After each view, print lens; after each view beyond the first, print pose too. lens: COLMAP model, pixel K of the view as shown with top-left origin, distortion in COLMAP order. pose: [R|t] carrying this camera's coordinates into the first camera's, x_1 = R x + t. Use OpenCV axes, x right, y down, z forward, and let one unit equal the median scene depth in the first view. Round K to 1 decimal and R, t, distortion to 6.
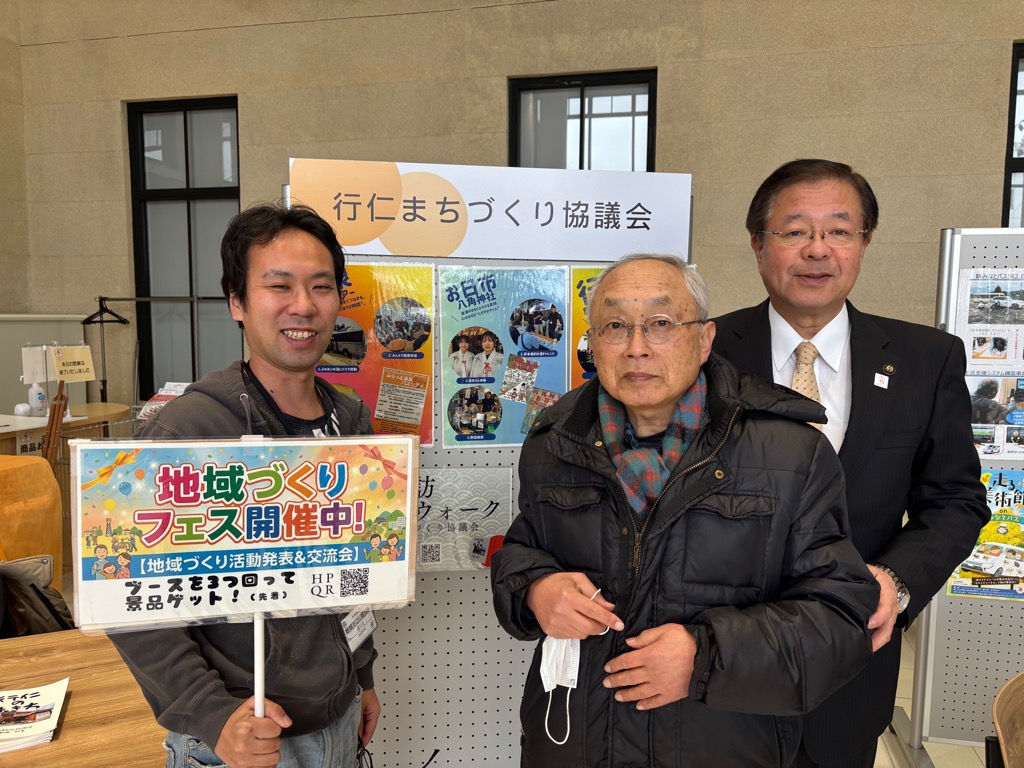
lens RADIAL K [[812.3, 0, 530.2], [0, 812.3, 384.8], [0, 0, 1]] dist [0.042260, -0.002465]
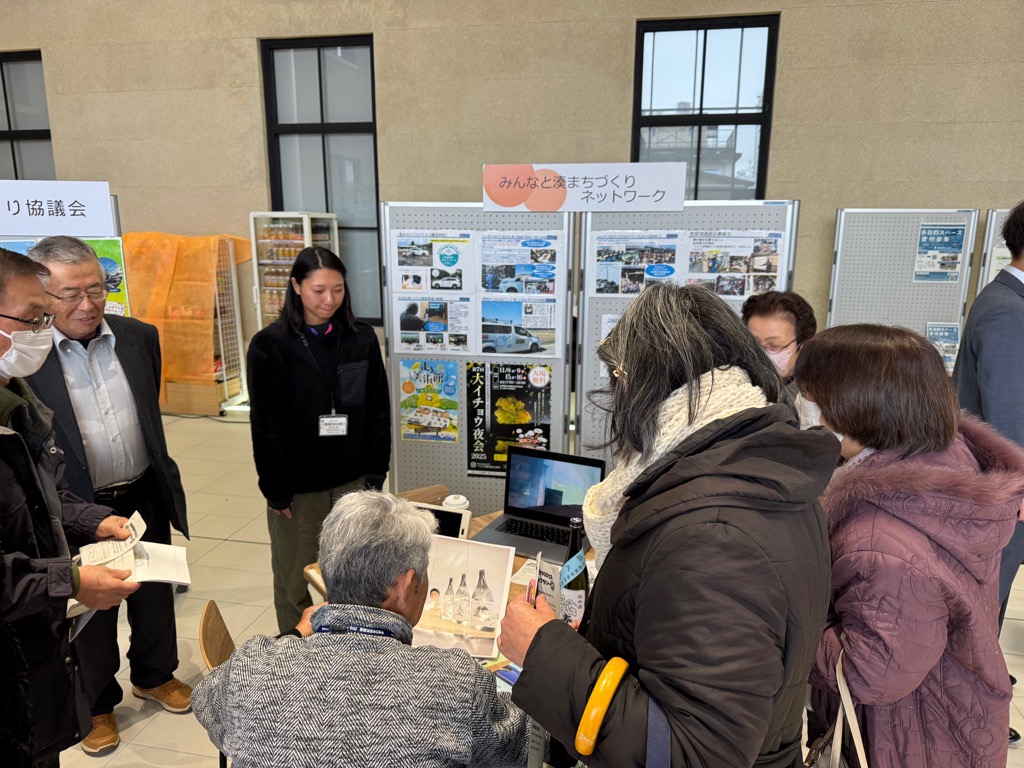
lens RADIAL K [[756.7, 0, 510.4], [0, 756.7, 397.3], [0, 0, 1]] dist [0.034022, -0.005983]
pose [[0.999886, -0.006828, 0.013478, 0.359747], [0.004762, 0.989008, 0.147783, -0.019671], [-0.014339, -0.147702, 0.988928, -0.219912]]
